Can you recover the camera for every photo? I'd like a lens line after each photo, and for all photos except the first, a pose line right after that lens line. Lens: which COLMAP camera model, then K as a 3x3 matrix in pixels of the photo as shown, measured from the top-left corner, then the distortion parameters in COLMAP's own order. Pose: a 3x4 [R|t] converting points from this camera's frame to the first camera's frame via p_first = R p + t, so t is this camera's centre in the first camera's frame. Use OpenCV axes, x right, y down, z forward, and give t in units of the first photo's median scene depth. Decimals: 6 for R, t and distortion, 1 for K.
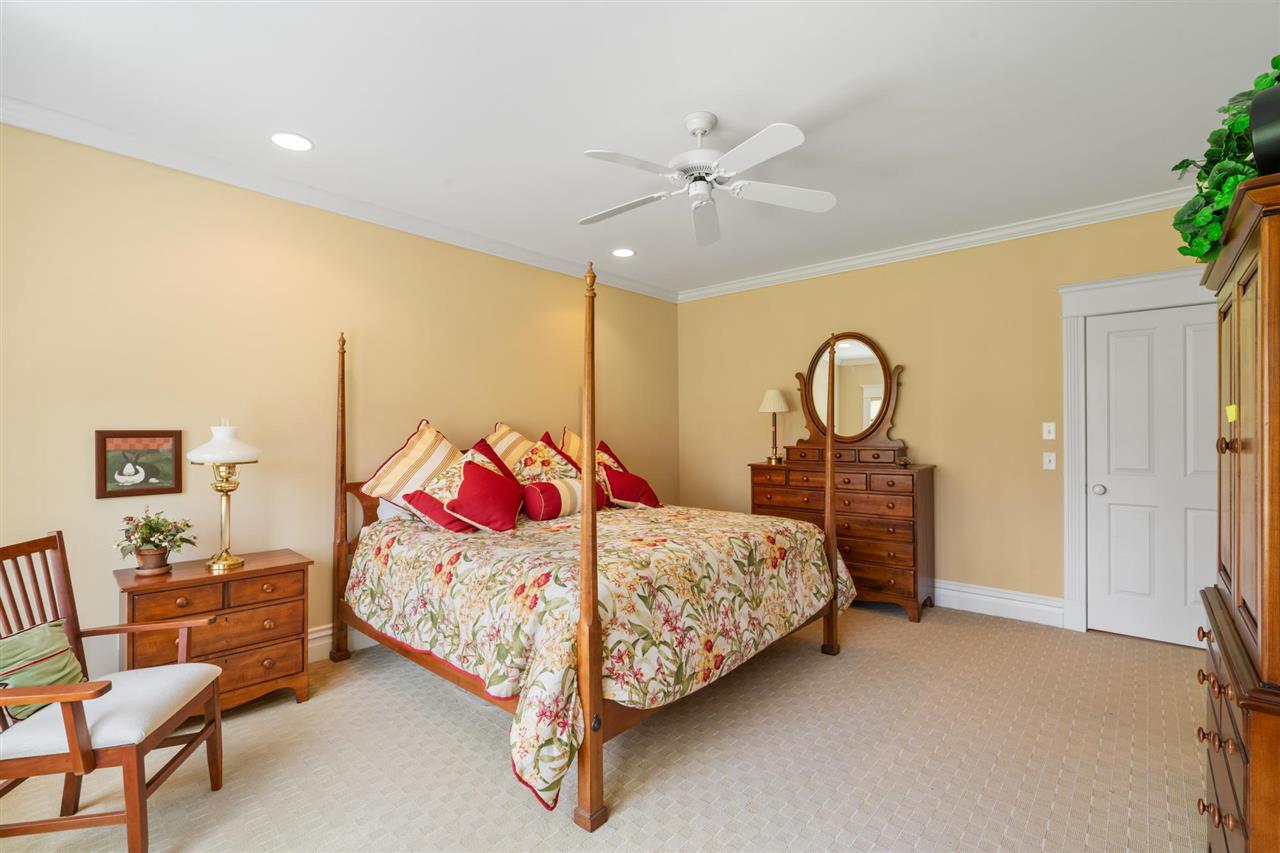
lens RADIAL K [[574.4, 0, 642.7], [0, 574.4, 429.4], [0, 0, 1]] dist [-0.004722, 0.000307]
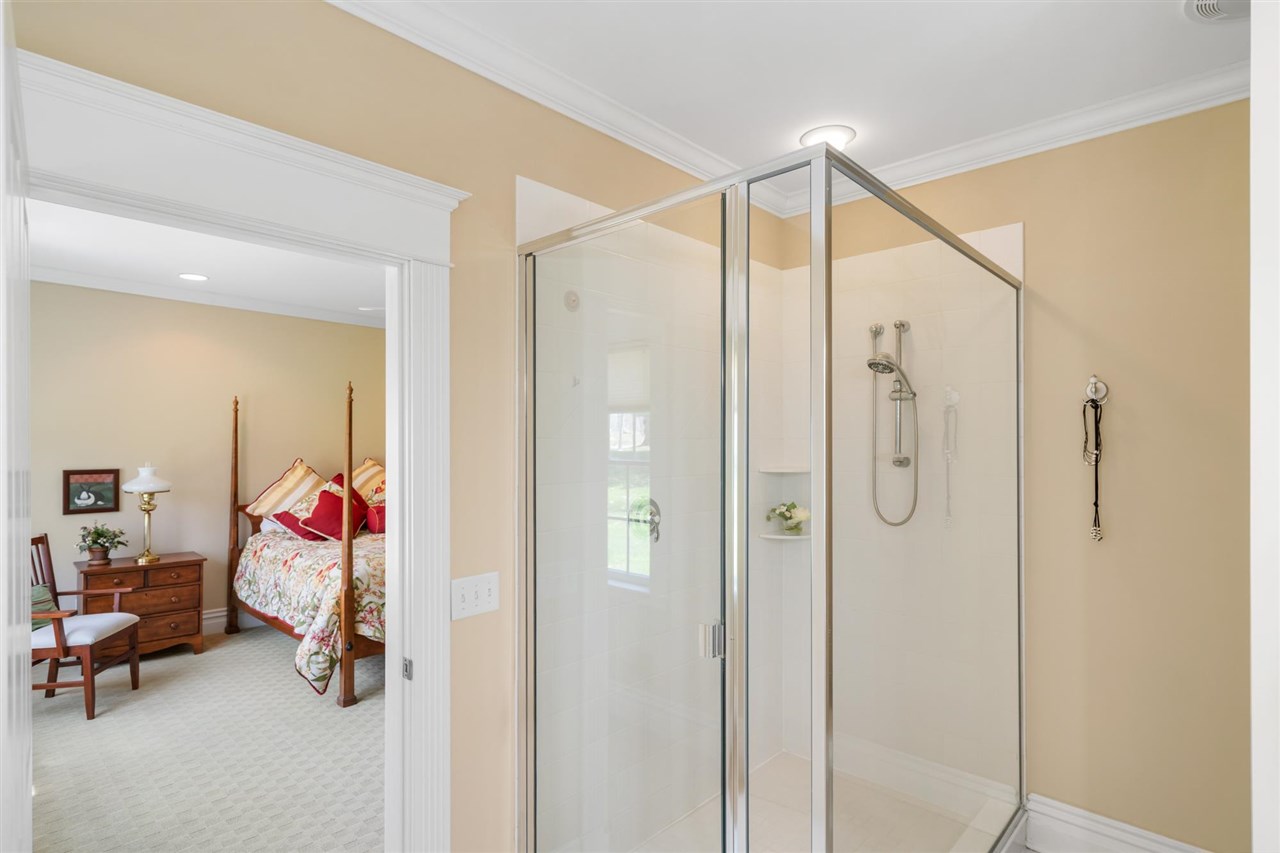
lens RADIAL K [[665.2, 0, 640.9], [0, 665.2, 438.1], [0, 0, 1]] dist [0.002181, 0.000473]
pose [[0.999670, 0.007202, -0.024653, 0.626780], [-0.007288, 0.999968, -0.003406, -0.088532], [0.024627, 0.003584, 0.999690, -0.738579]]
